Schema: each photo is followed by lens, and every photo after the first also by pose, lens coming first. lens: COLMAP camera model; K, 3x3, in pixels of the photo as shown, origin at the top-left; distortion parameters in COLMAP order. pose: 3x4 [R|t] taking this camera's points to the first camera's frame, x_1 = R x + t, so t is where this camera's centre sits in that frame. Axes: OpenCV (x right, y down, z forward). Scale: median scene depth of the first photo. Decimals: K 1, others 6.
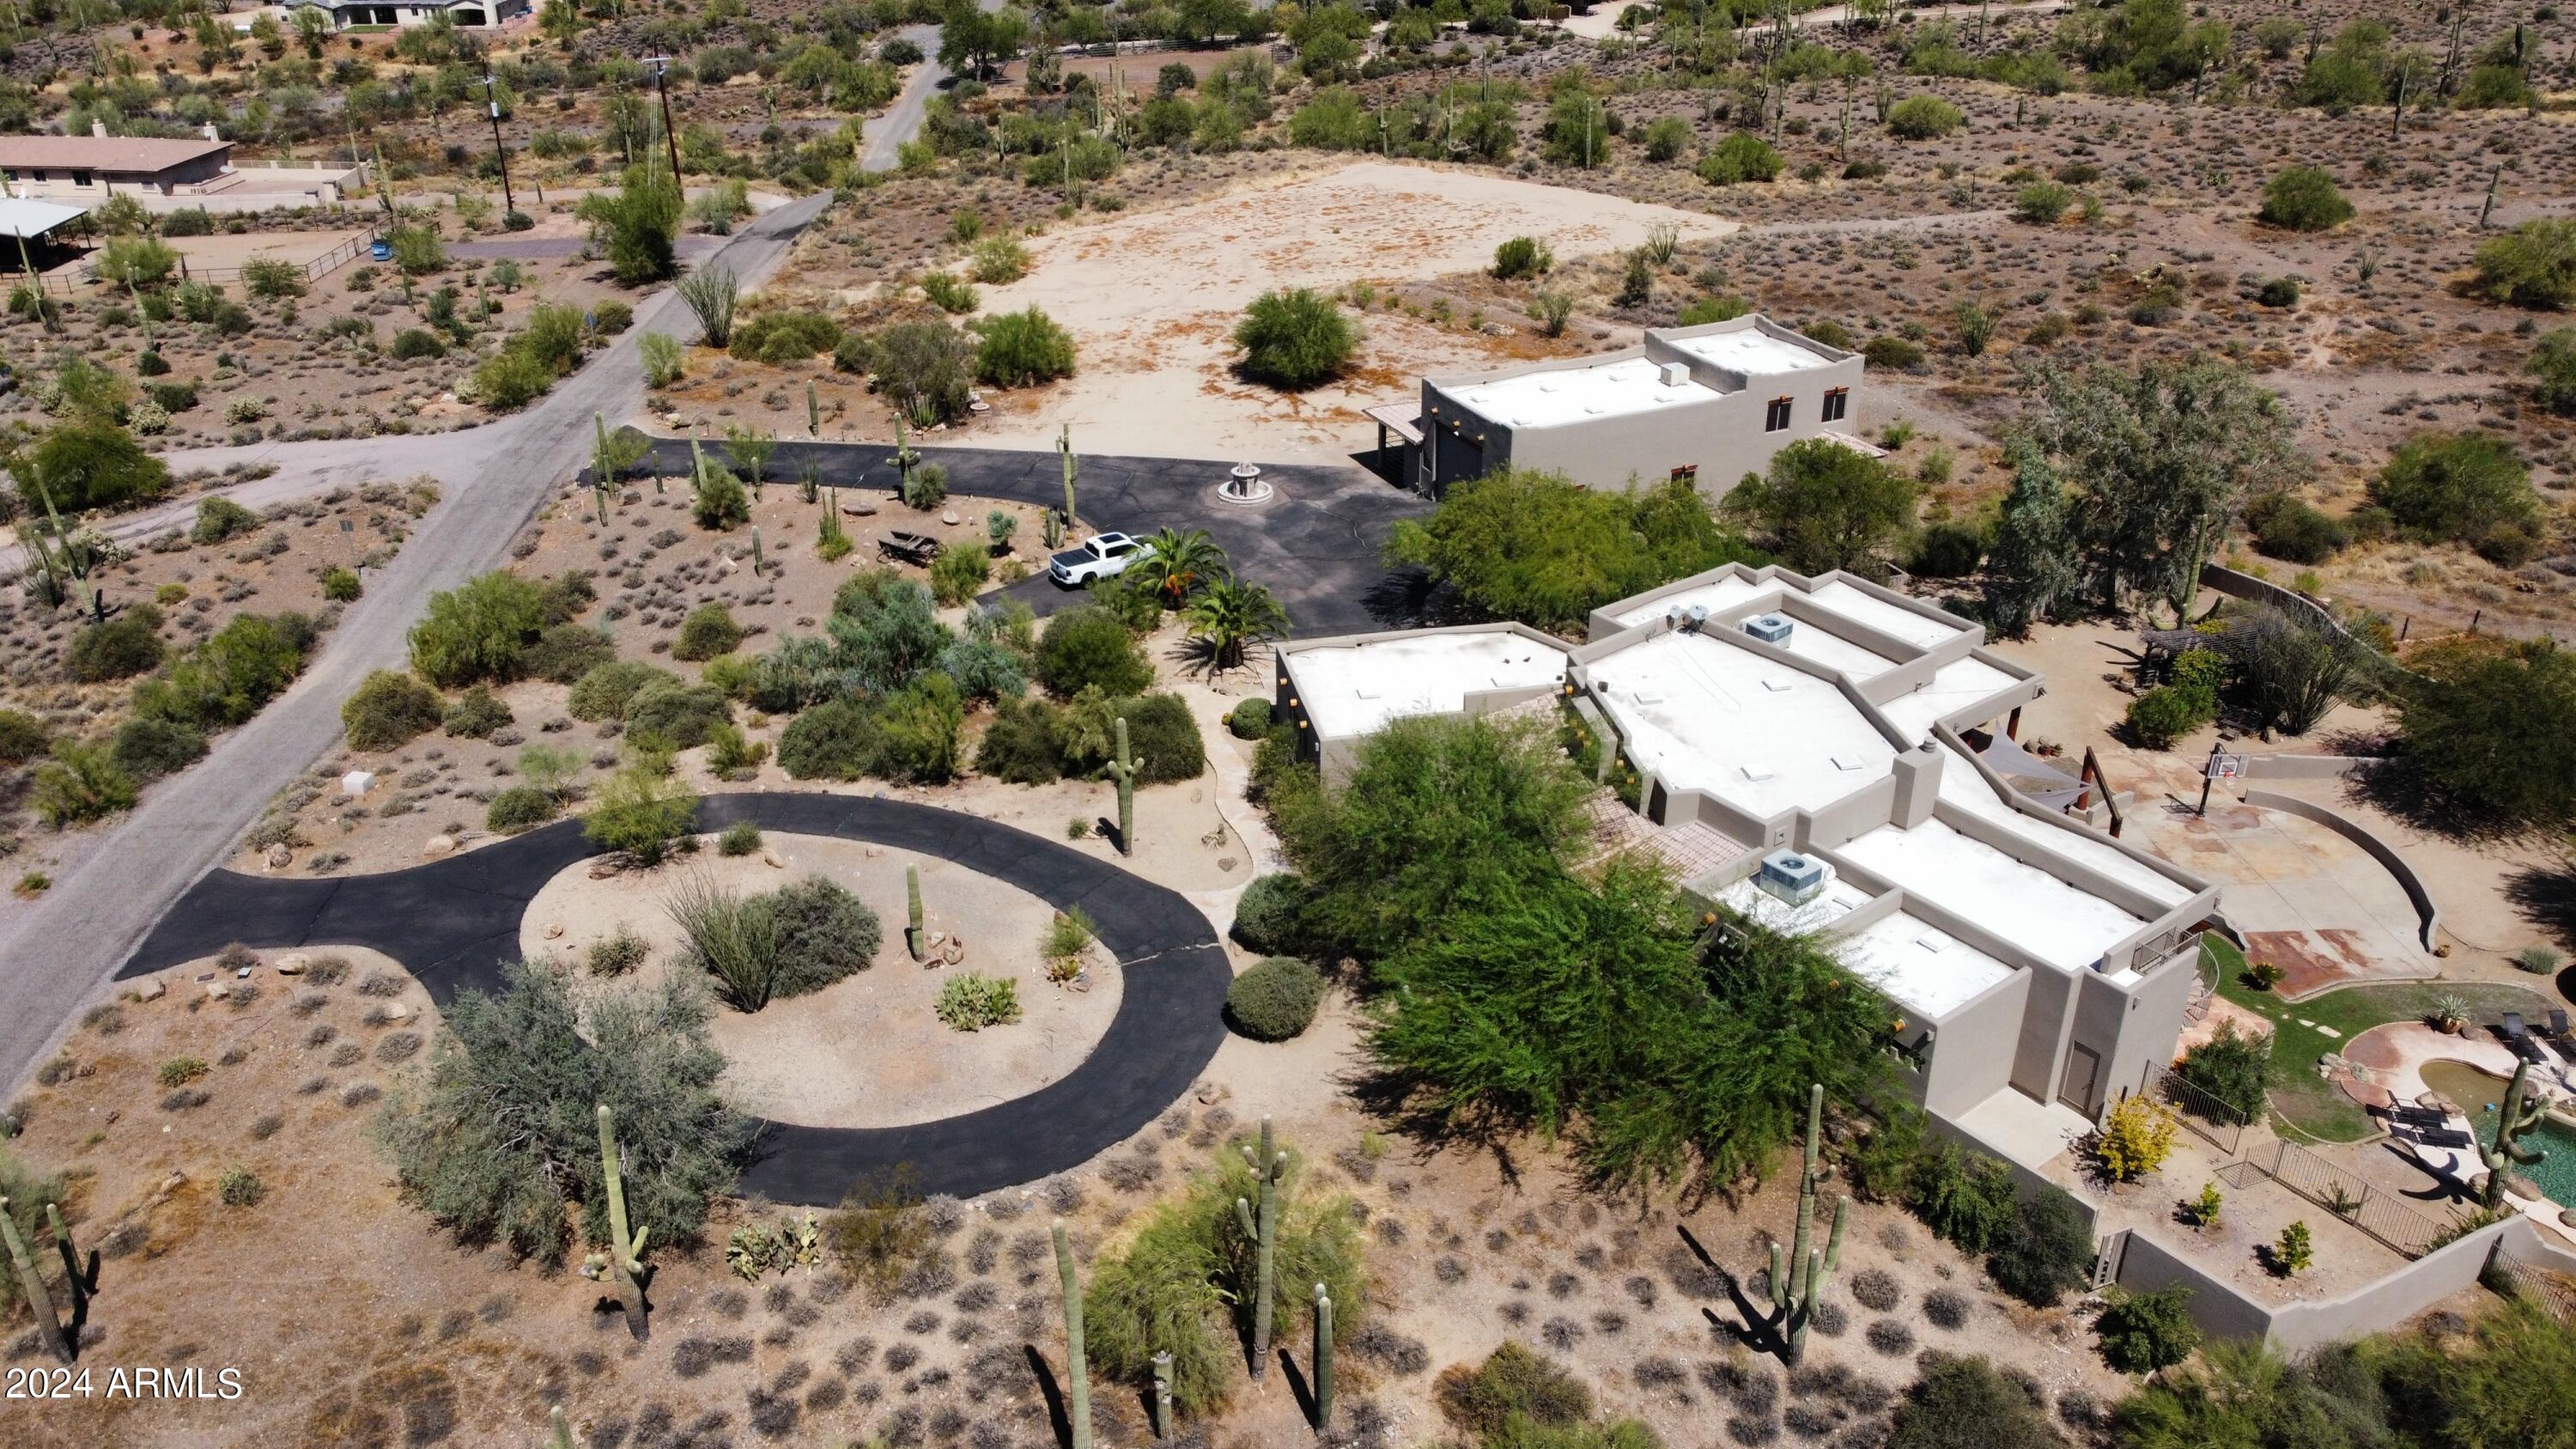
lens RADIAL K [[1943.3, 0, 1288.0], [0, 1943.3, 724.5], [0, 0, 1]] dist [0.004816, -0.019594]
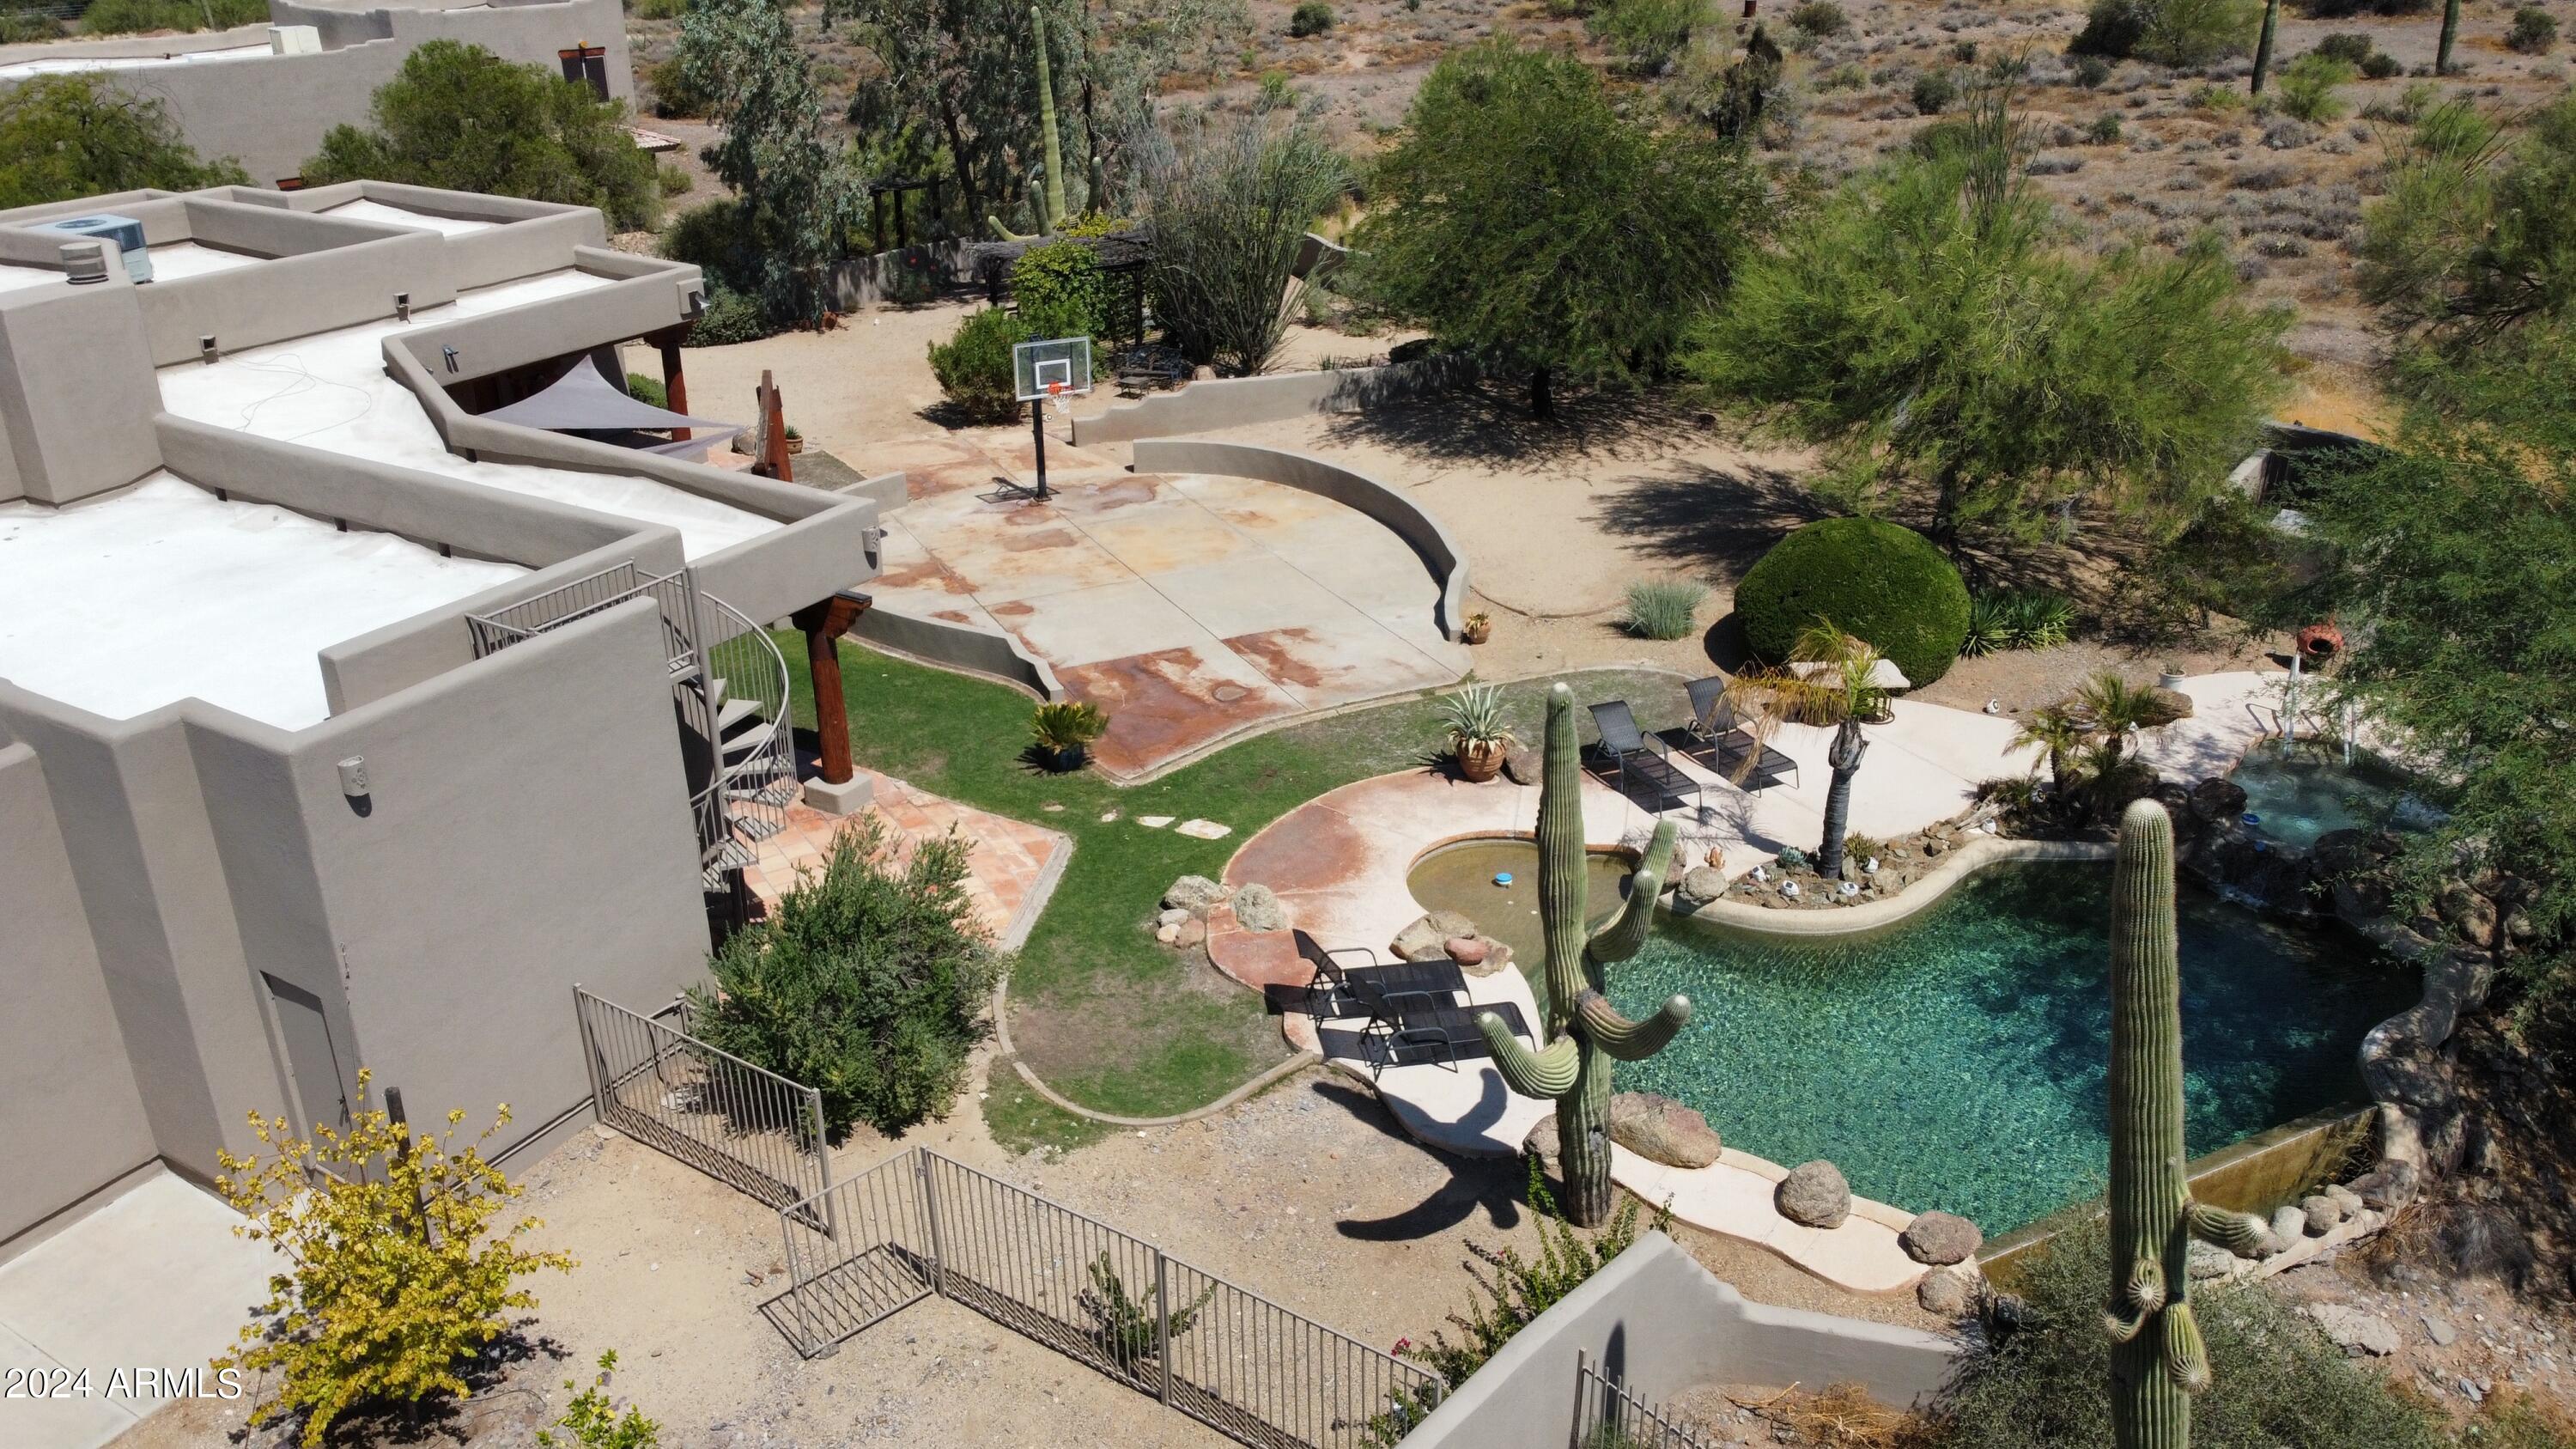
lens RADIAL K [[1943.3, 0, 1288.0], [0, 1943.3, 724.5], [0, 0, 1]] dist [0.004816, -0.019594]
pose [[0.930097, -0.156724, 0.332200, 0.425561], [0.174187, 0.984438, -0.023256, 0.149132], [-0.323385, 0.079495, 0.942922, 0.627623]]
